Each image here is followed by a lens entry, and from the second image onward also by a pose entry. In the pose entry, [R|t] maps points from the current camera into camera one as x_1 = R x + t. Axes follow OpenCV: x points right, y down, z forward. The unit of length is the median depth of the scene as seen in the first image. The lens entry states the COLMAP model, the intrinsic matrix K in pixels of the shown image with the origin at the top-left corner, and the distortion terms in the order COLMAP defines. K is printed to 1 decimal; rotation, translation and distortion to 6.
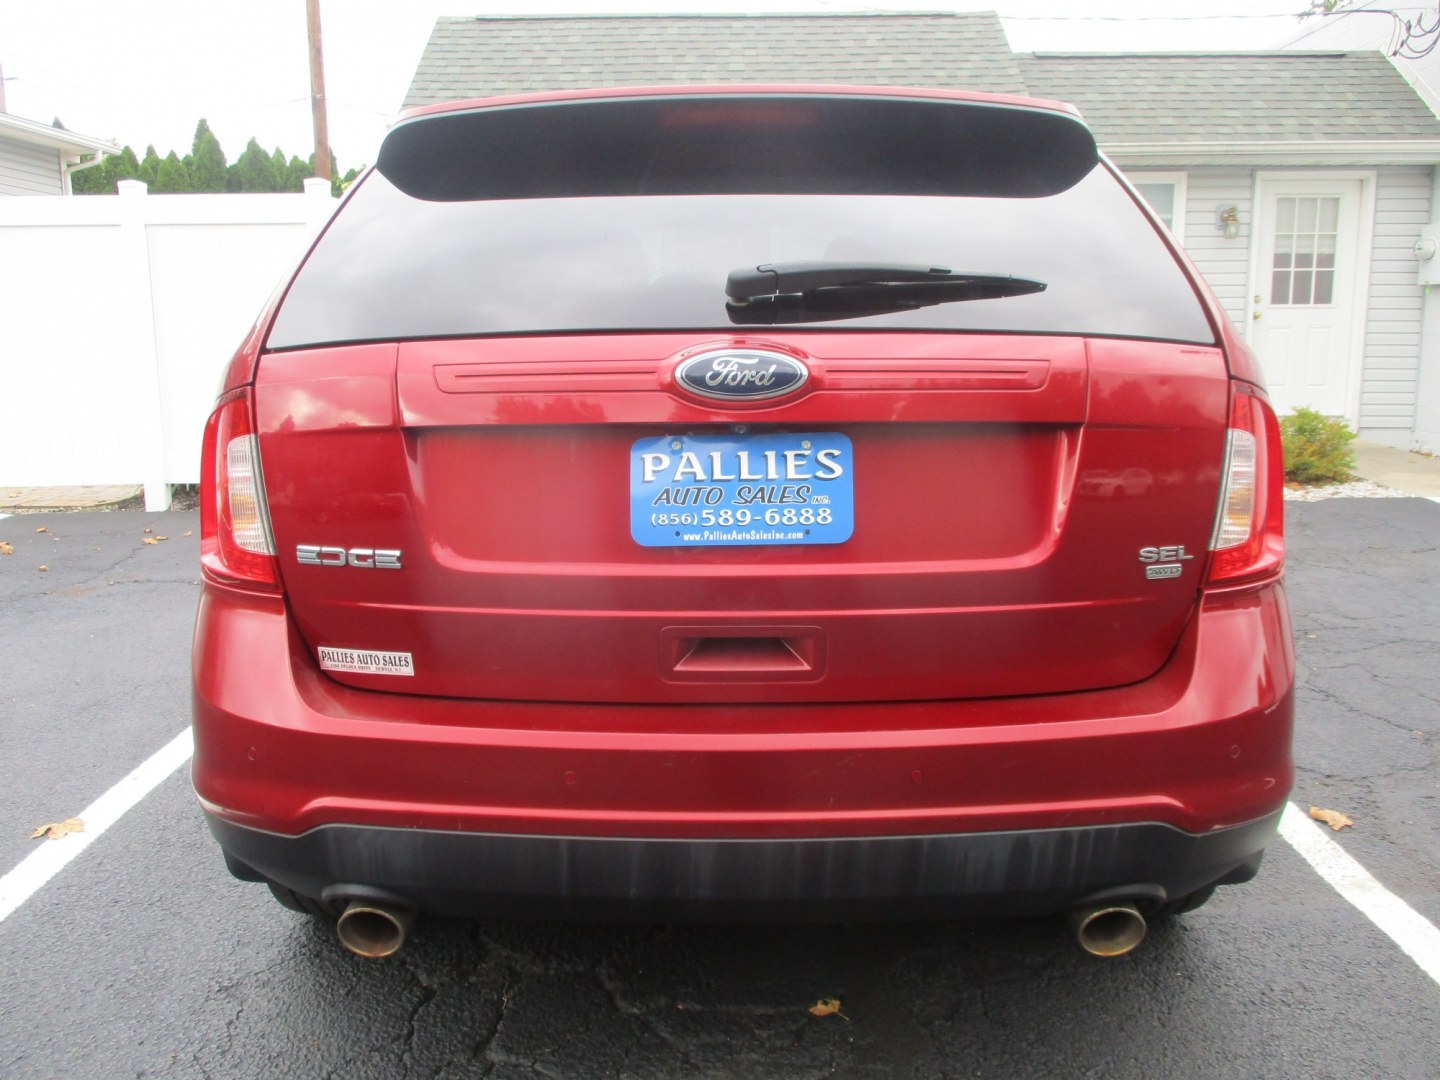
lens RADIAL K [[1194.3, 0, 713.8], [0, 1194.3, 561.6], [0, 0, 1]] dist [-0.034443, 0.010166]
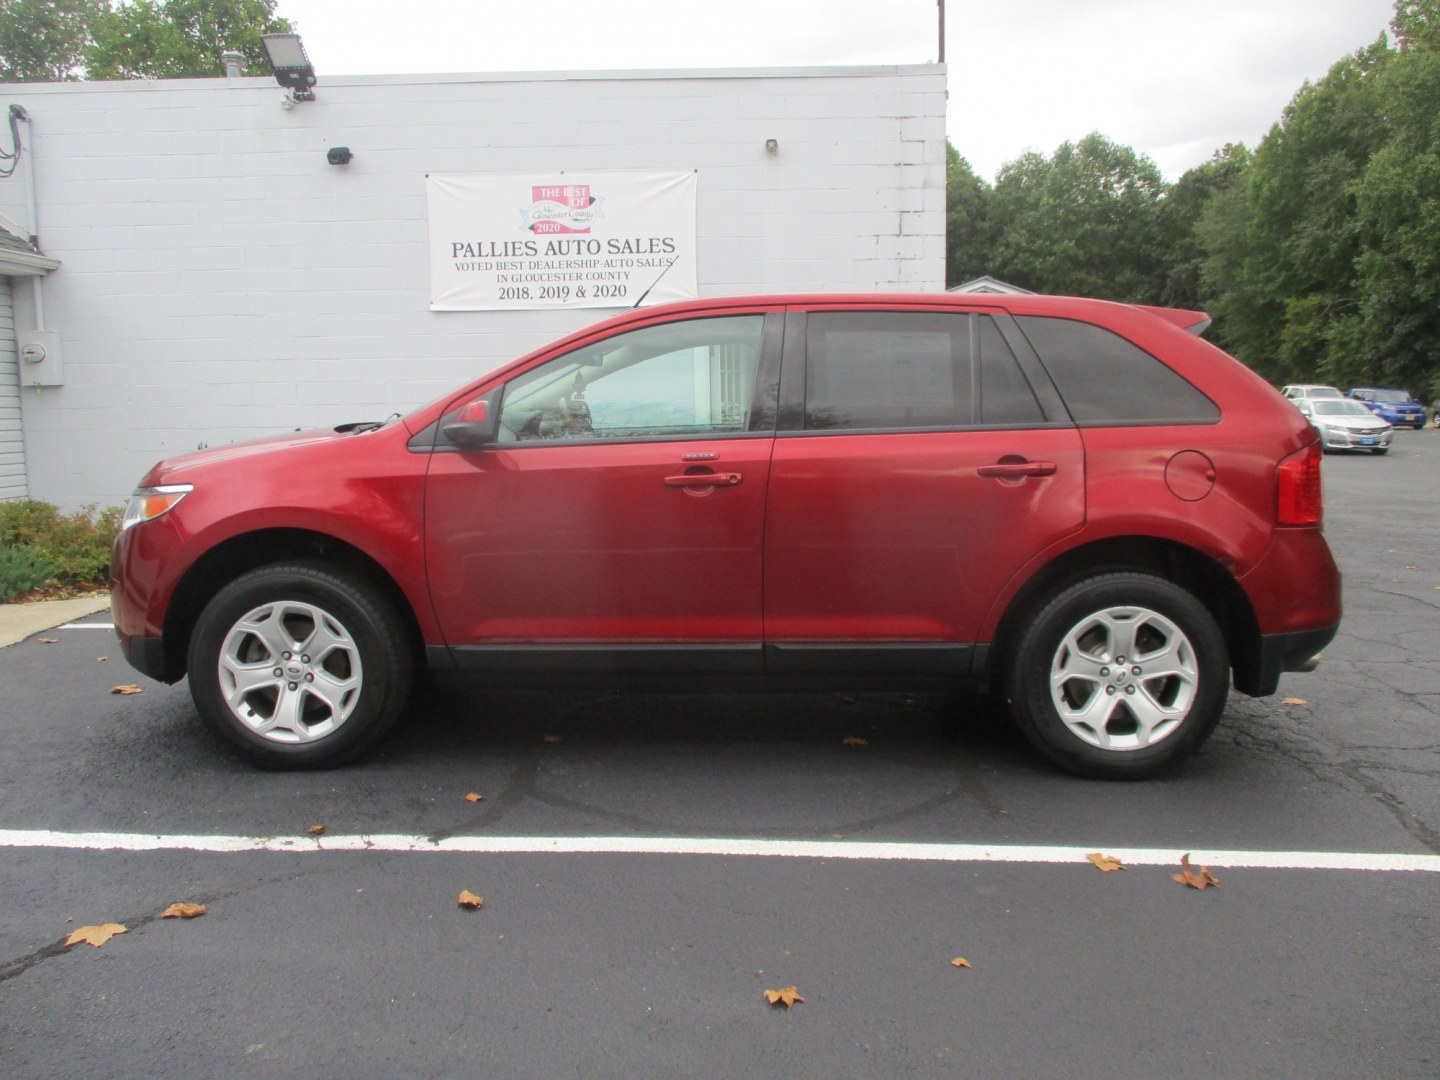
lens RADIAL K [[1194.3, 0, 724.9], [0, 1194.3, 542.6], [0, 0, 1]] dist [-0.034443, 0.010166]
pose [[0.003170, -0.102807, 0.994696, -2.021696], [0.205778, 0.973480, 0.099958, -0.301979], [-0.978594, 0.204370, 0.024241, 1.598907]]
